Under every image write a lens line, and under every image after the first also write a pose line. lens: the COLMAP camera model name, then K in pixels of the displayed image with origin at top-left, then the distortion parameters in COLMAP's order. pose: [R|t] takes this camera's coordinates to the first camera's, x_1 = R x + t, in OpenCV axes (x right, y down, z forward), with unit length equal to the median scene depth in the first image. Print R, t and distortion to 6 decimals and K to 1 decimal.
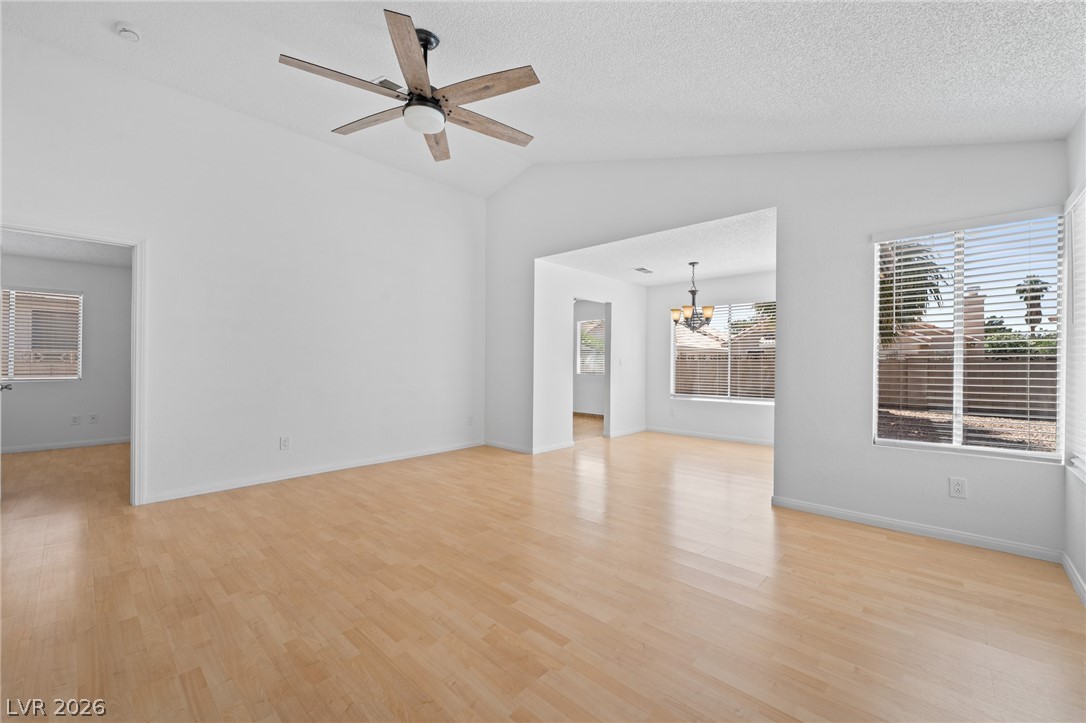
lens RADIAL K [[436.7, 0, 544.4], [0, 436.7, 357.4], [0, 0, 1]] dist [0.002312, -0.001491]
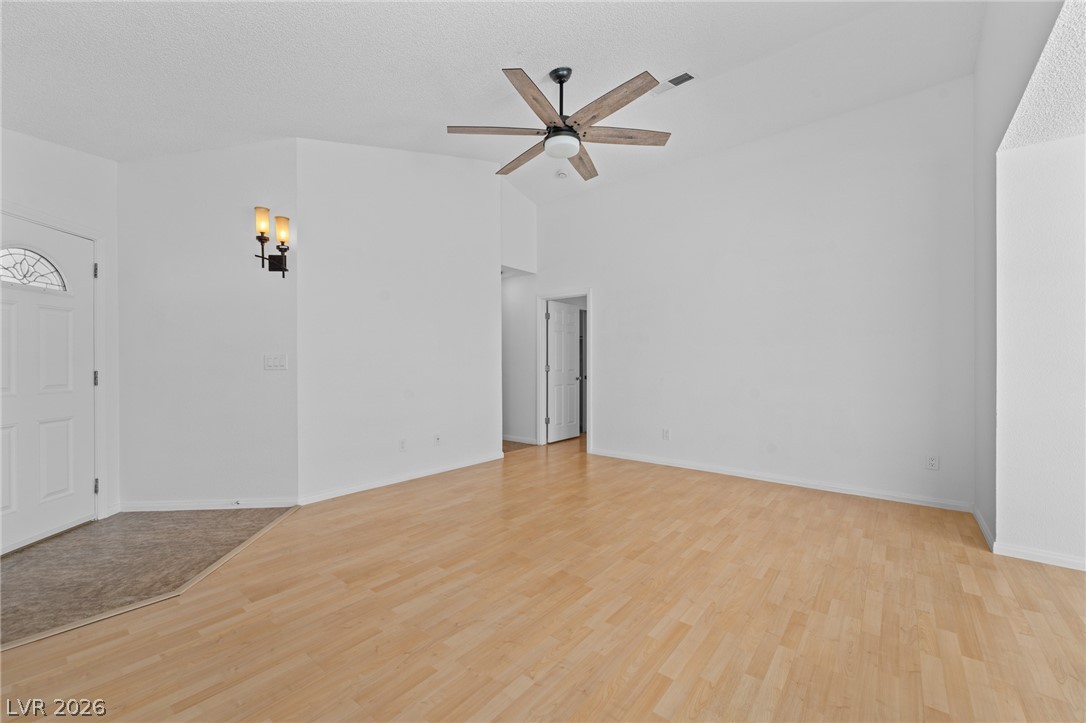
lens RADIAL K [[436.7, 0, 540.4], [0, 436.7, 360.7], [0, 0, 1]] dist [0.002312, -0.001491]
pose [[0.059790, -0.012523, -0.998132, 0.790360], [0.012215, 0.999856, -0.011812, 0.011067], [0.998136, -0.011486, 0.059935, 0.836266]]
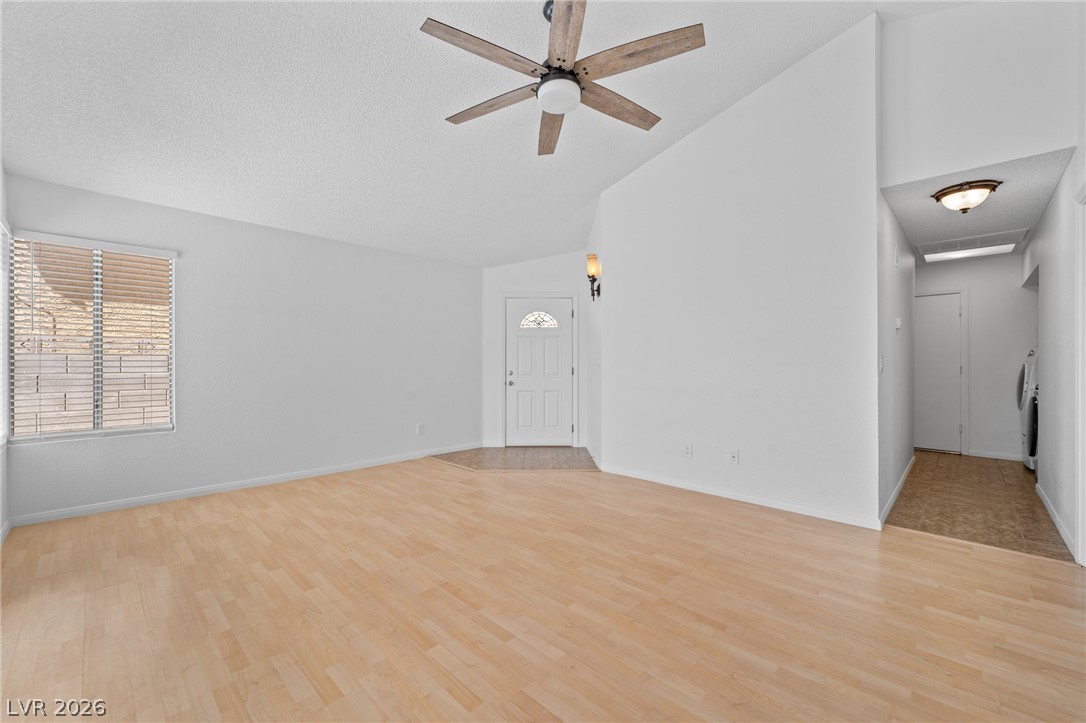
lens RADIAL K [[436.7, 0, 541.7], [0, 436.7, 363.5], [0, 0, 1]] dist [0.002312, -0.001491]
pose [[-0.999620, -0.008261, 0.026291, -0.251630], [-0.008583, 0.999889, -0.012144, 0.019321], [-0.026188, -0.012365, -0.999581, 1.815156]]
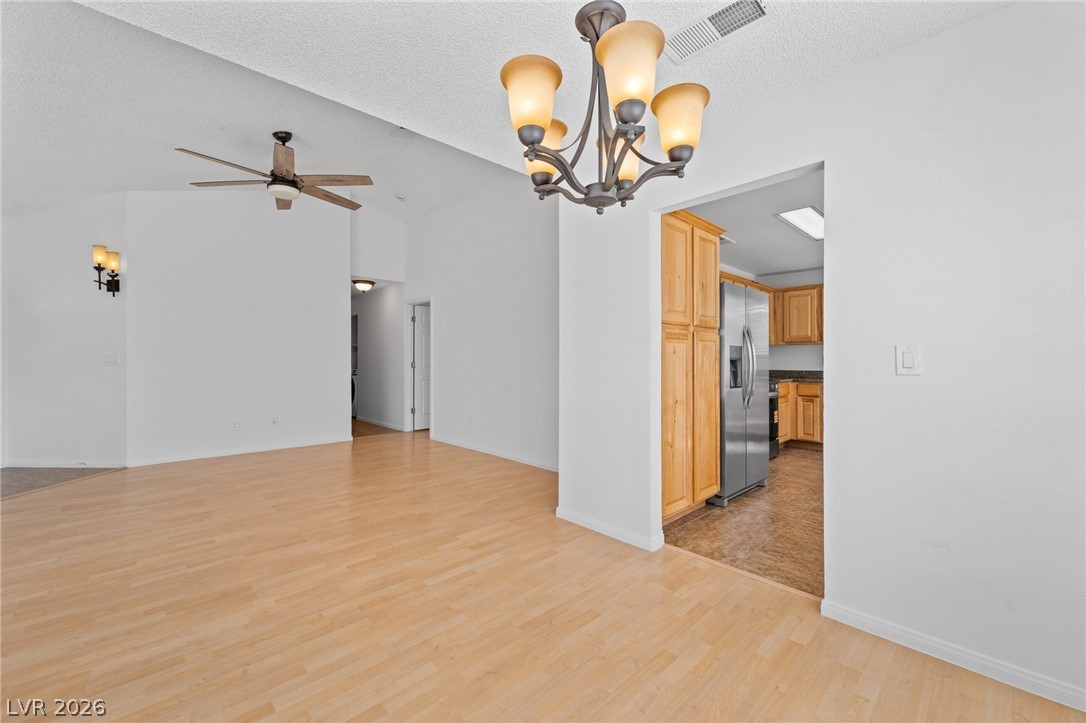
lens RADIAL K [[436.7, 0, 541.6], [0, 436.7, 354.5], [0, 0, 1]] dist [0.002312, -0.001491]
pose [[-0.069711, -0.020953, -0.997347, 1.036590], [0.012511, 0.999682, -0.021876, 0.028220], [0.997489, -0.014003, -0.069427, 1.845252]]
